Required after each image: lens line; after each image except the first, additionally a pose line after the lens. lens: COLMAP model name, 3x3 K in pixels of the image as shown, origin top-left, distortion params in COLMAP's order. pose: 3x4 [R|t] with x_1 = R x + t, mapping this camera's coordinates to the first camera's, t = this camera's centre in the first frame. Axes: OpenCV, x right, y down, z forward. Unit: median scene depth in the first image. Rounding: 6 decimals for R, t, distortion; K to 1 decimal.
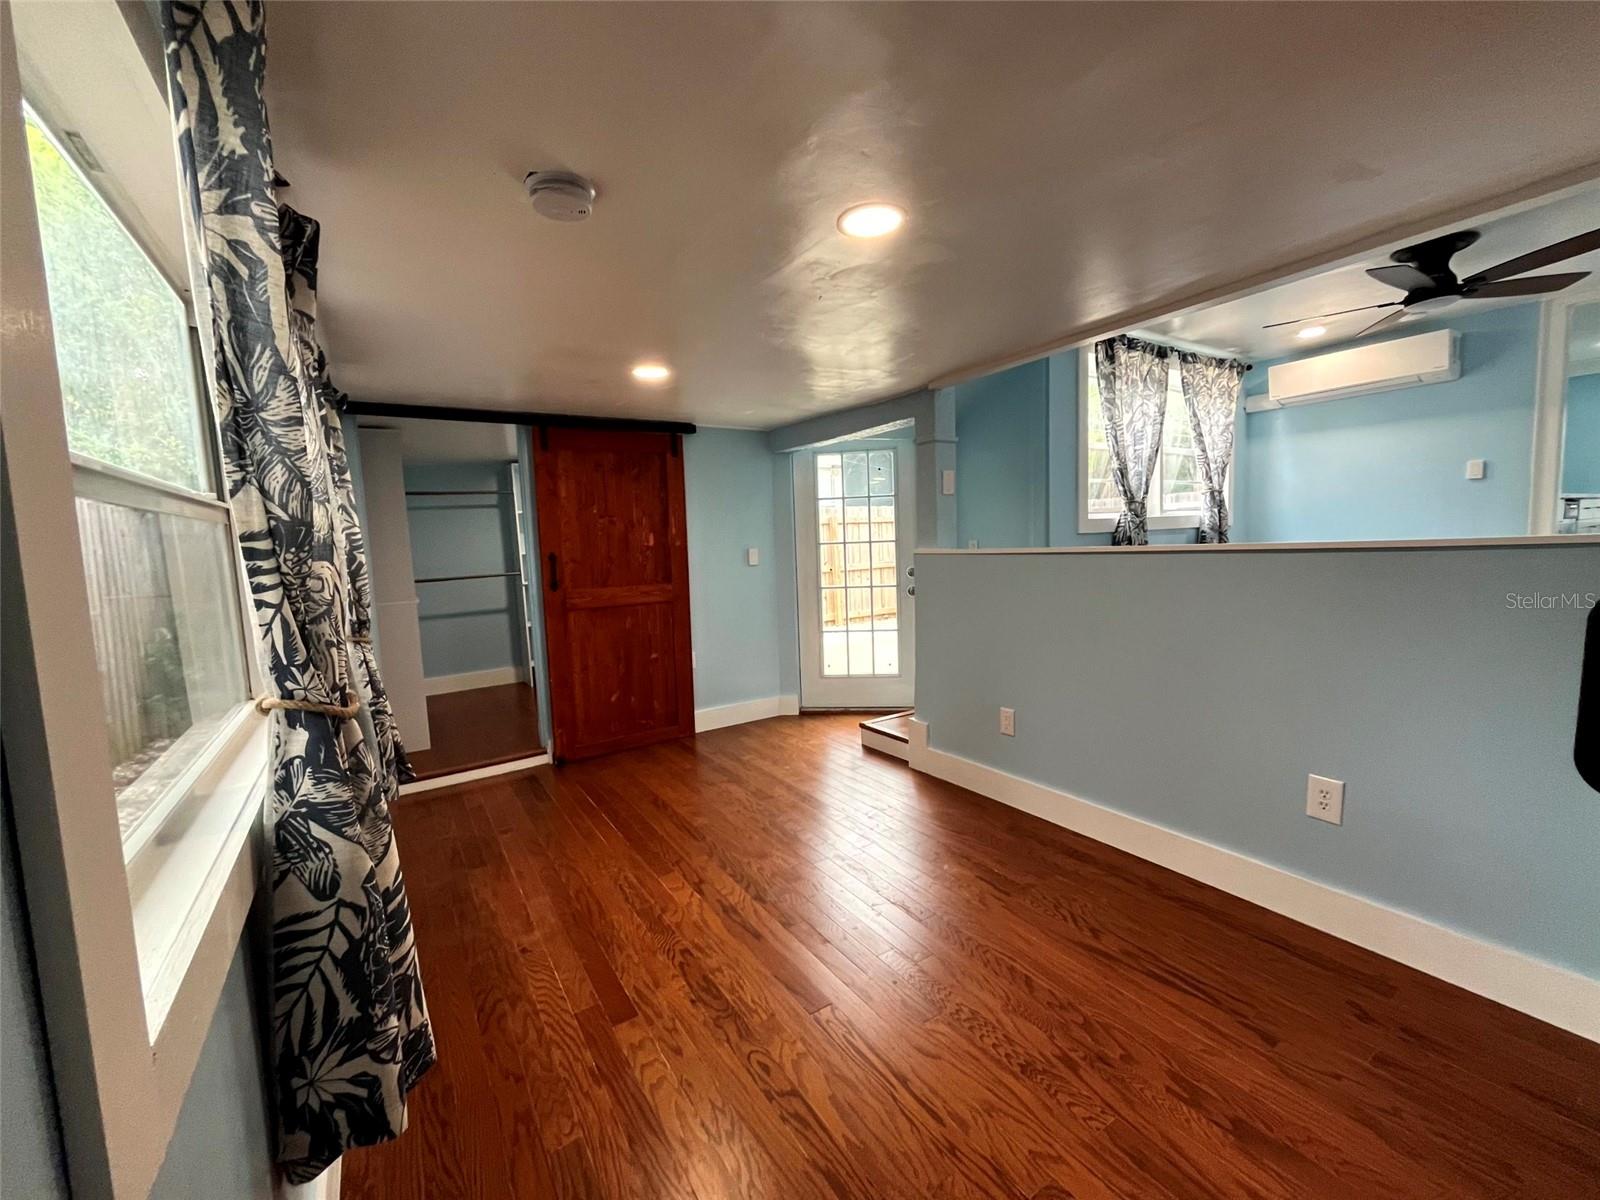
lens RADIAL K [[643.8, 0, 801.4], [0, 643.8, 593.8], [0, 0, 1]] dist [-0.002850, -0.000510]
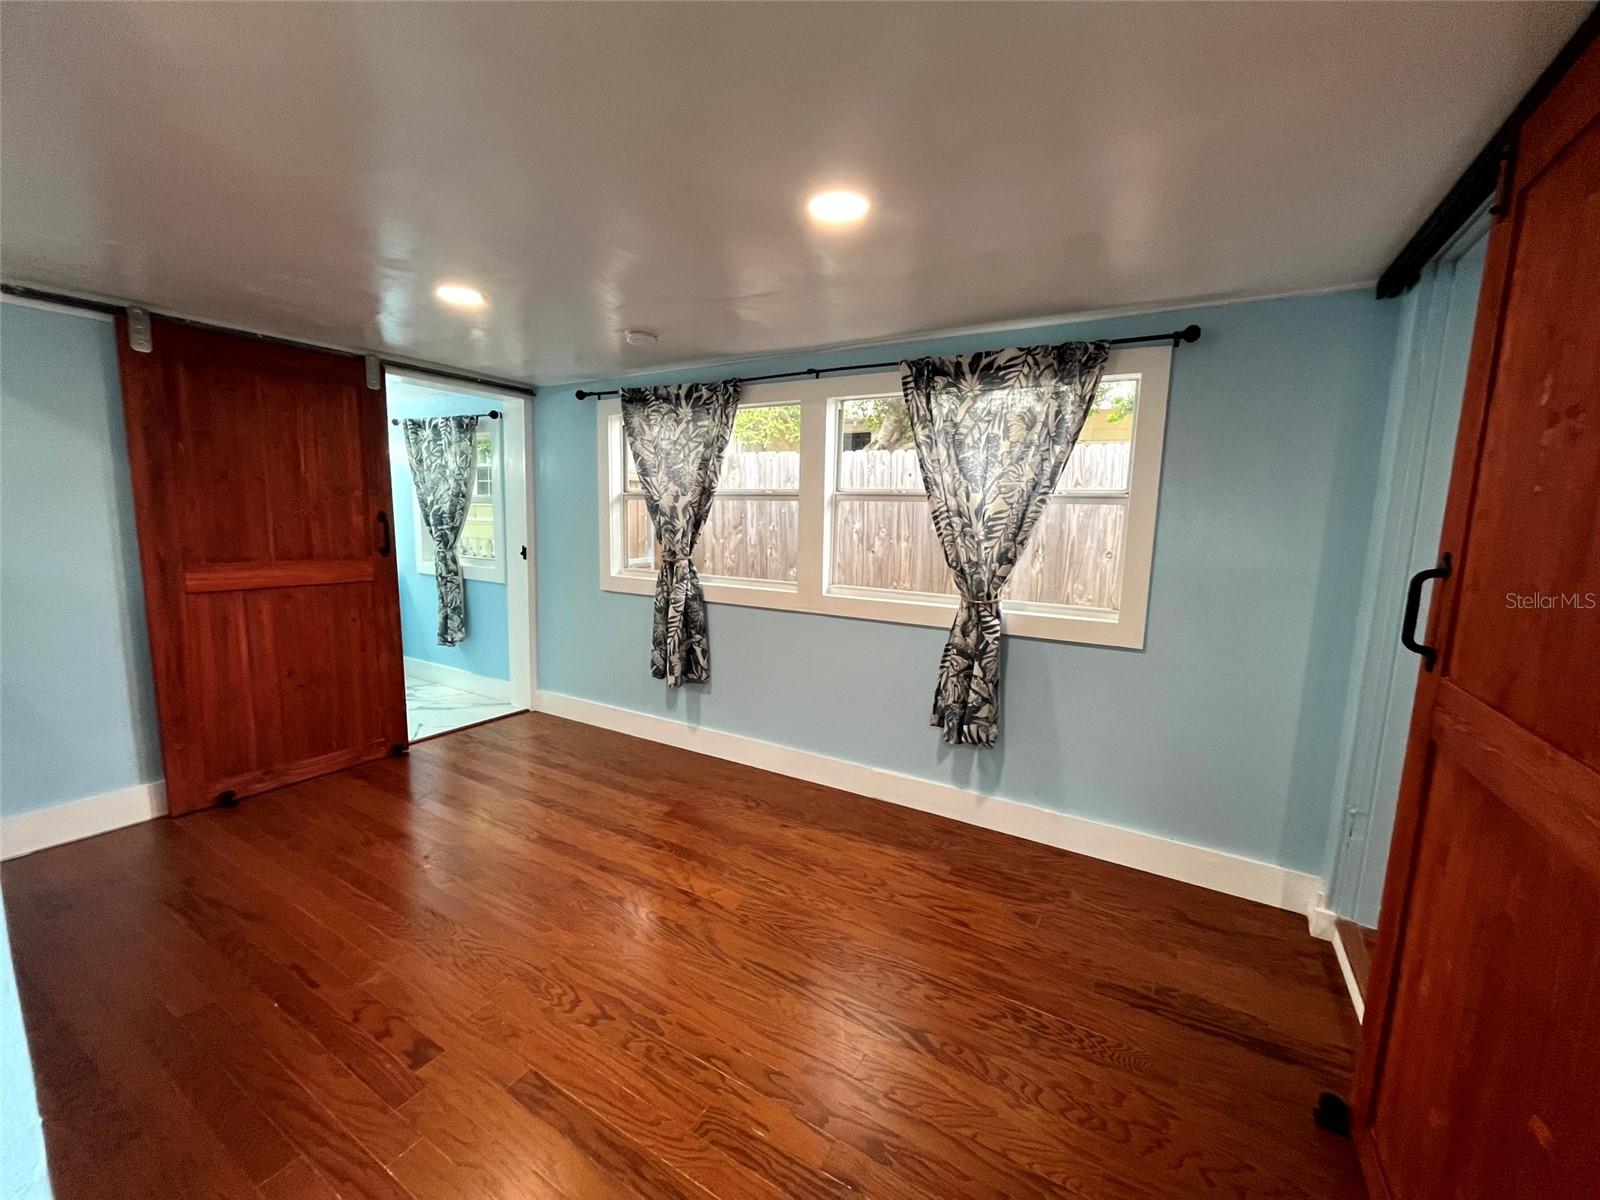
lens RADIAL K [[643.8, 0, 799.0], [0, 643.8, 603.1], [0, 0, 1]] dist [-0.002850, -0.000510]
pose [[-0.899773, 0.078090, -0.429314, 0.058852], [-0.025527, 0.972752, 0.230439, -0.161530], [0.435611, 0.218302, -0.873262, 1.768945]]
